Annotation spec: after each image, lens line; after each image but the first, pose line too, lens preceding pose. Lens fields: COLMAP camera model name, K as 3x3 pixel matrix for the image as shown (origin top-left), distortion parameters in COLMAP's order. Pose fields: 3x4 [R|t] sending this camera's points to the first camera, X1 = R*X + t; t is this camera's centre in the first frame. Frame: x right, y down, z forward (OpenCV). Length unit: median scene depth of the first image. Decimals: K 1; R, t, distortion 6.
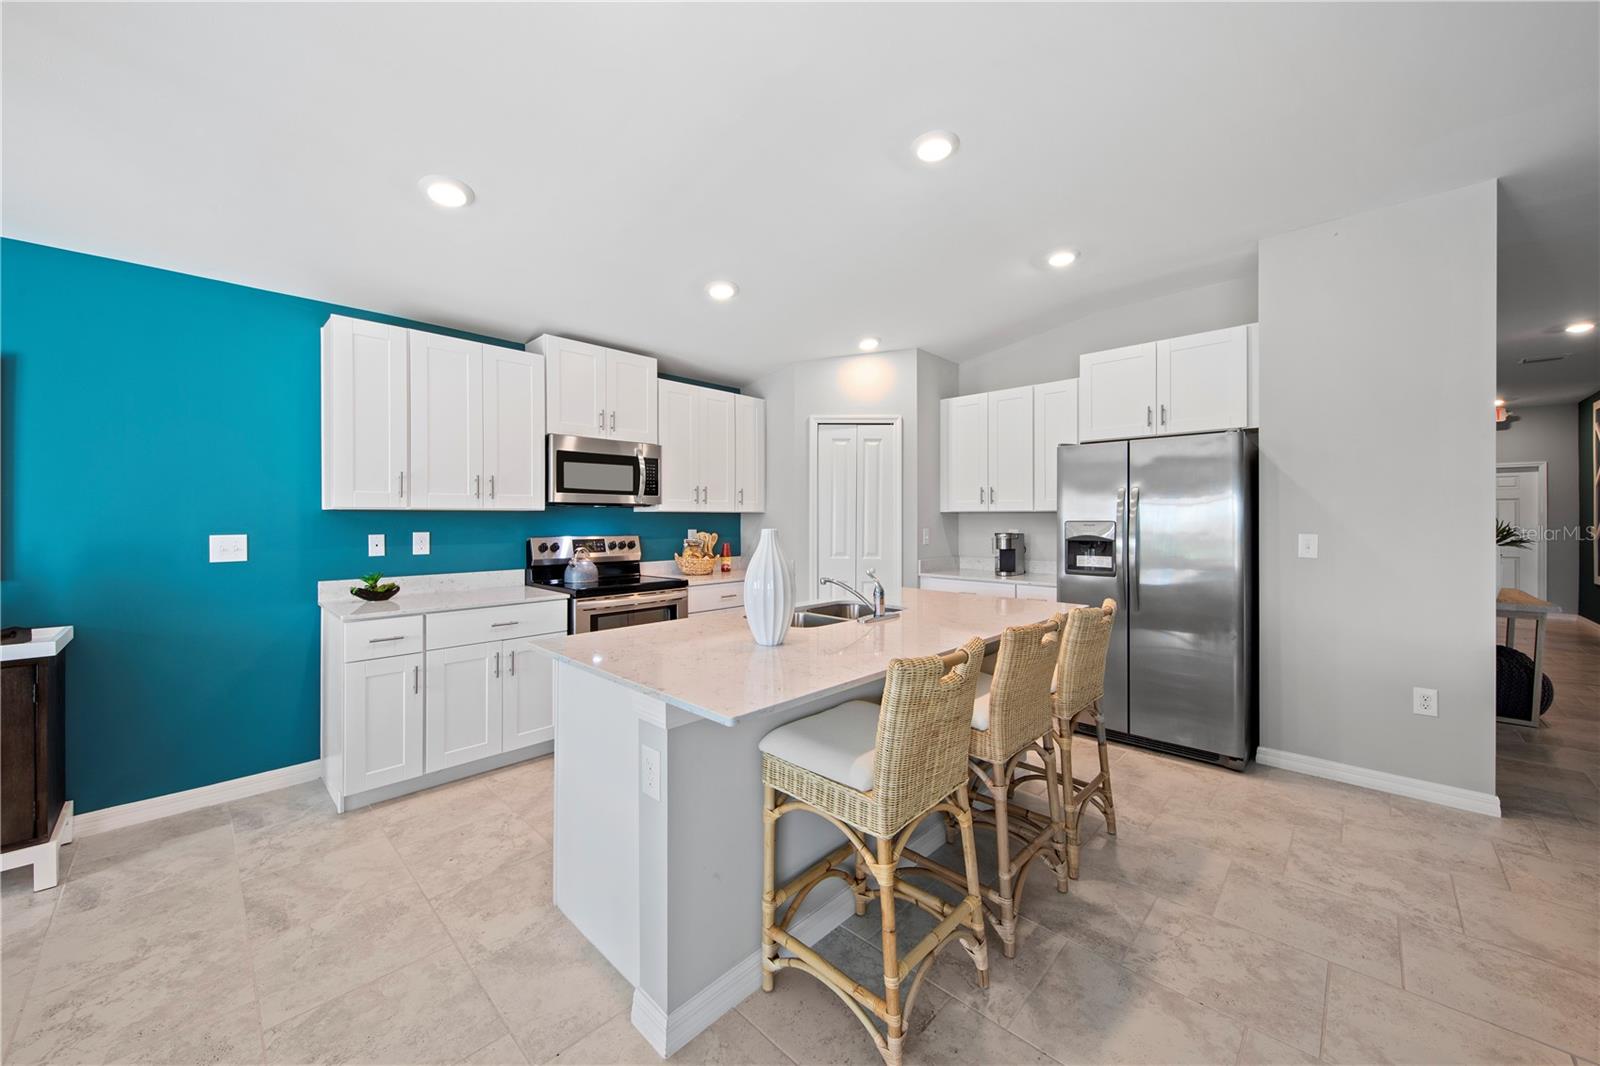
lens RADIAL K [[580.0, 0, 788.3], [0, 580.0, 522.6], [0, 0, 1]] dist [0.005417, -0.003708]
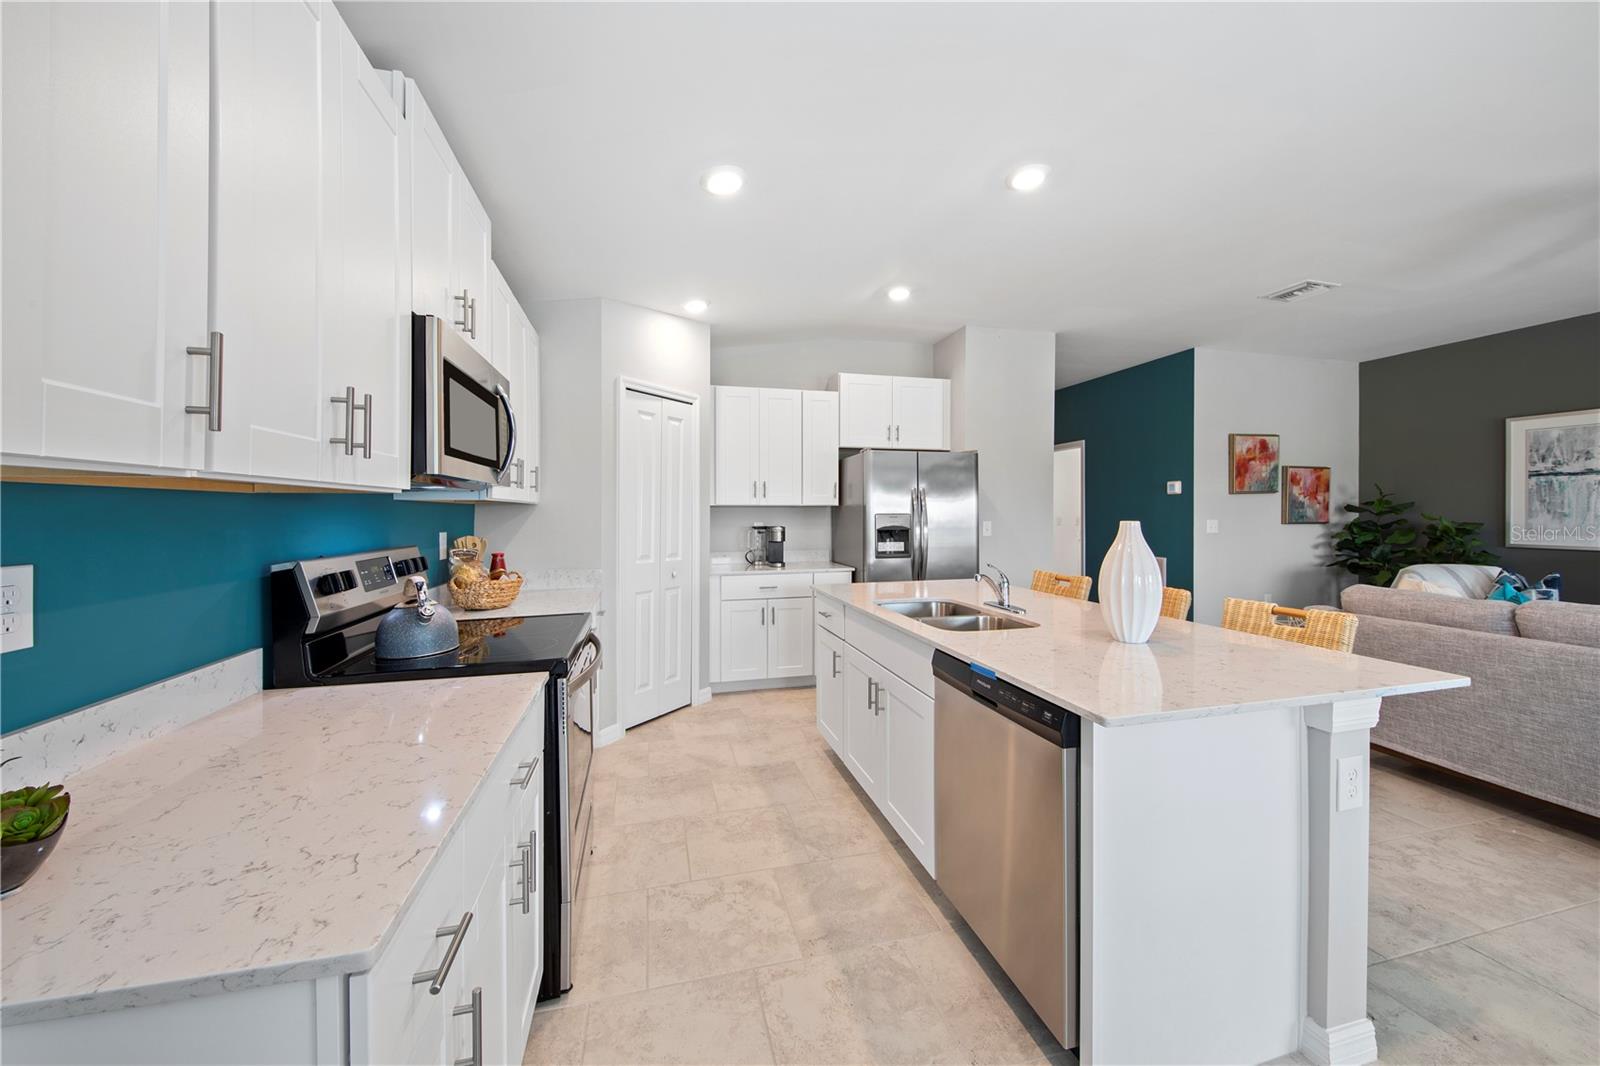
lens RADIAL K [[580.0, 0, 798.5], [0, 580.0, 514.2], [0, 0, 1]] dist [0.005417, -0.003708]
pose [[0.514227, -0.004419, 0.857643, -0.625221], [0.009584, 0.999954, -0.000594, -0.002384], [-0.857601, 0.008525, 0.514245, 0.534280]]
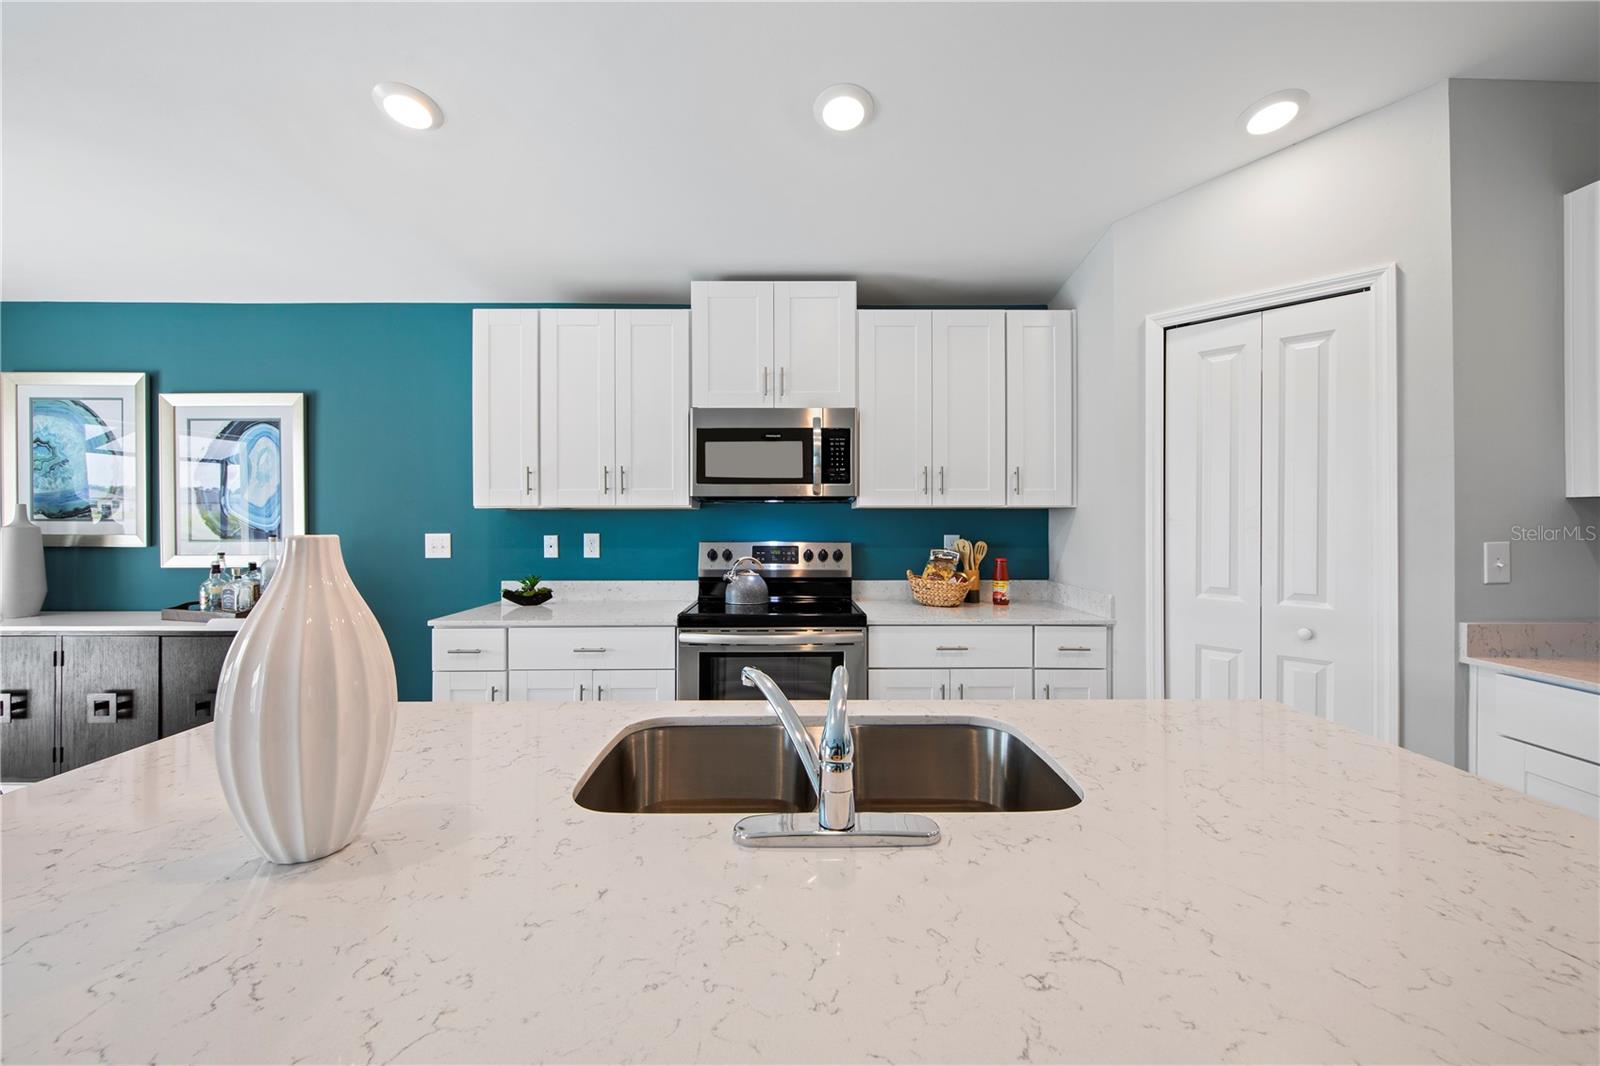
lens RADIAL K [[607.2, 0, 796.4], [0, 607.2, 521.4], [0, 0, 1]] dist [0.005804, -0.001696]
pose [[0.707211, -0.000857, -0.707002, 0.255961], [-0.004101, 0.999977, -0.005314, 0.001256], [0.706991, 0.006657, 0.707191, 0.517149]]
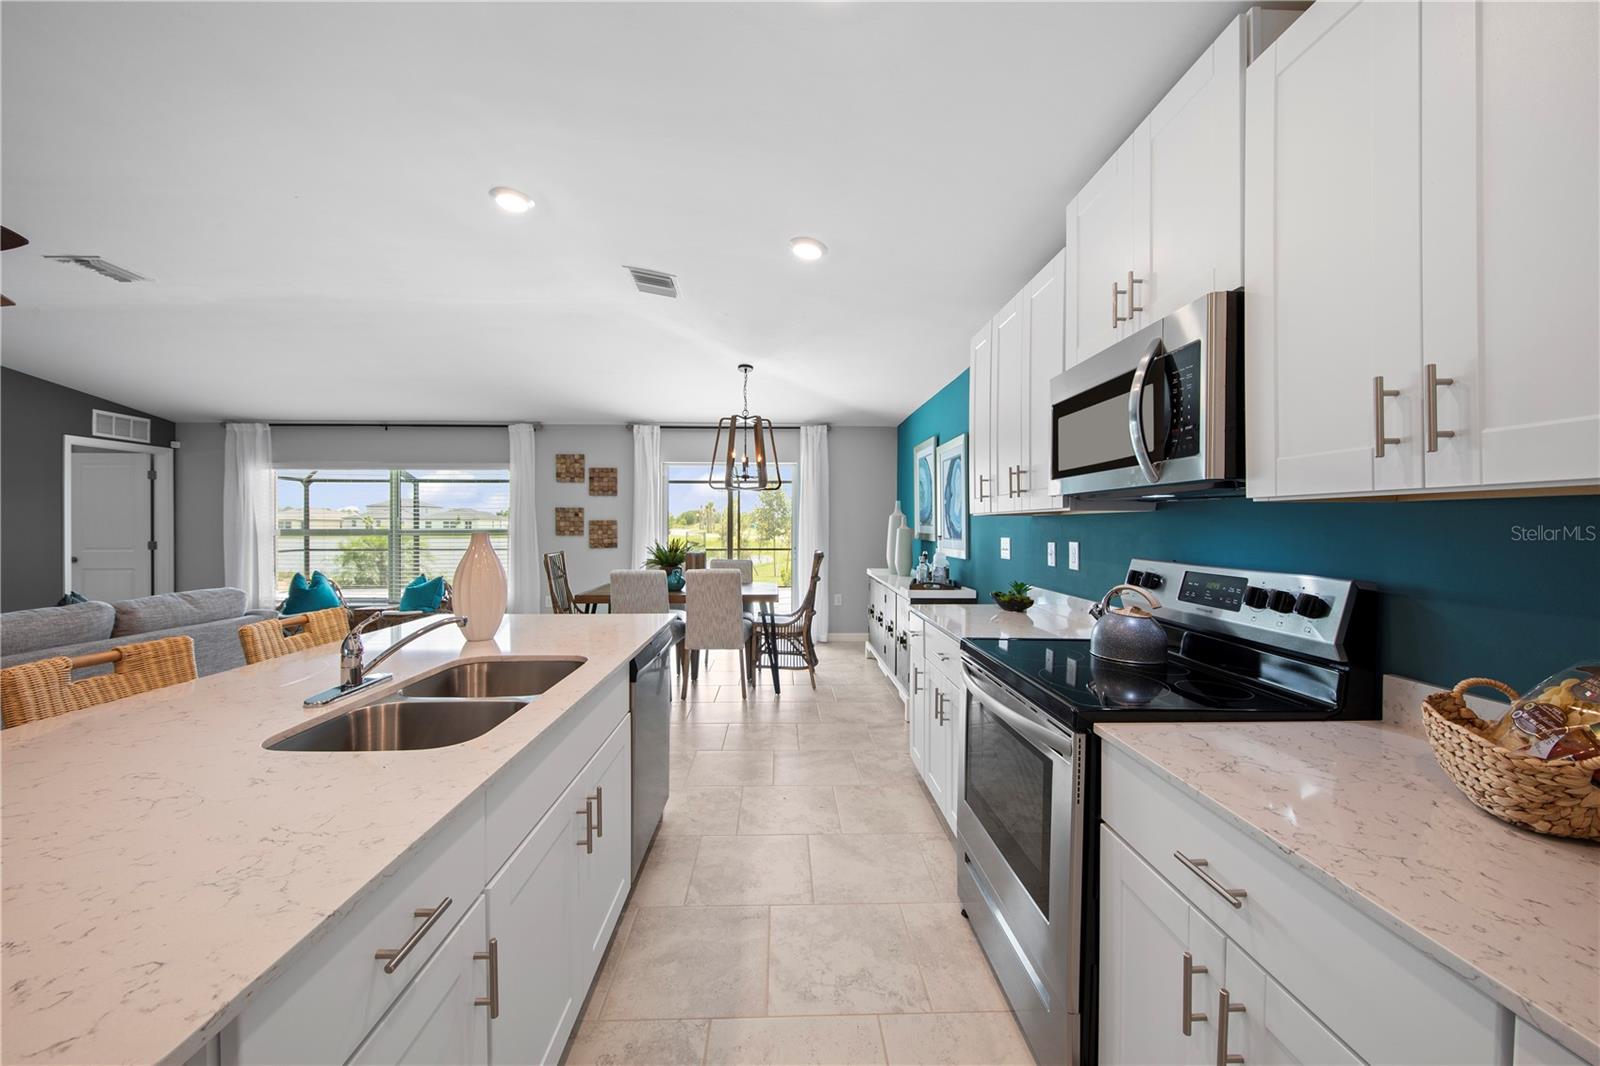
lens RADIAL K [[580.0, 0, 798.7], [0, 580.0, 528.2], [0, 0, 1]] dist [0.005417, -0.003708]
pose [[-0.690446, 0.003554, -0.723375, 0.188647], [-0.007011, 0.999908, 0.011604, -0.007973], [0.723350, 0.013084, -0.690358, 1.196451]]
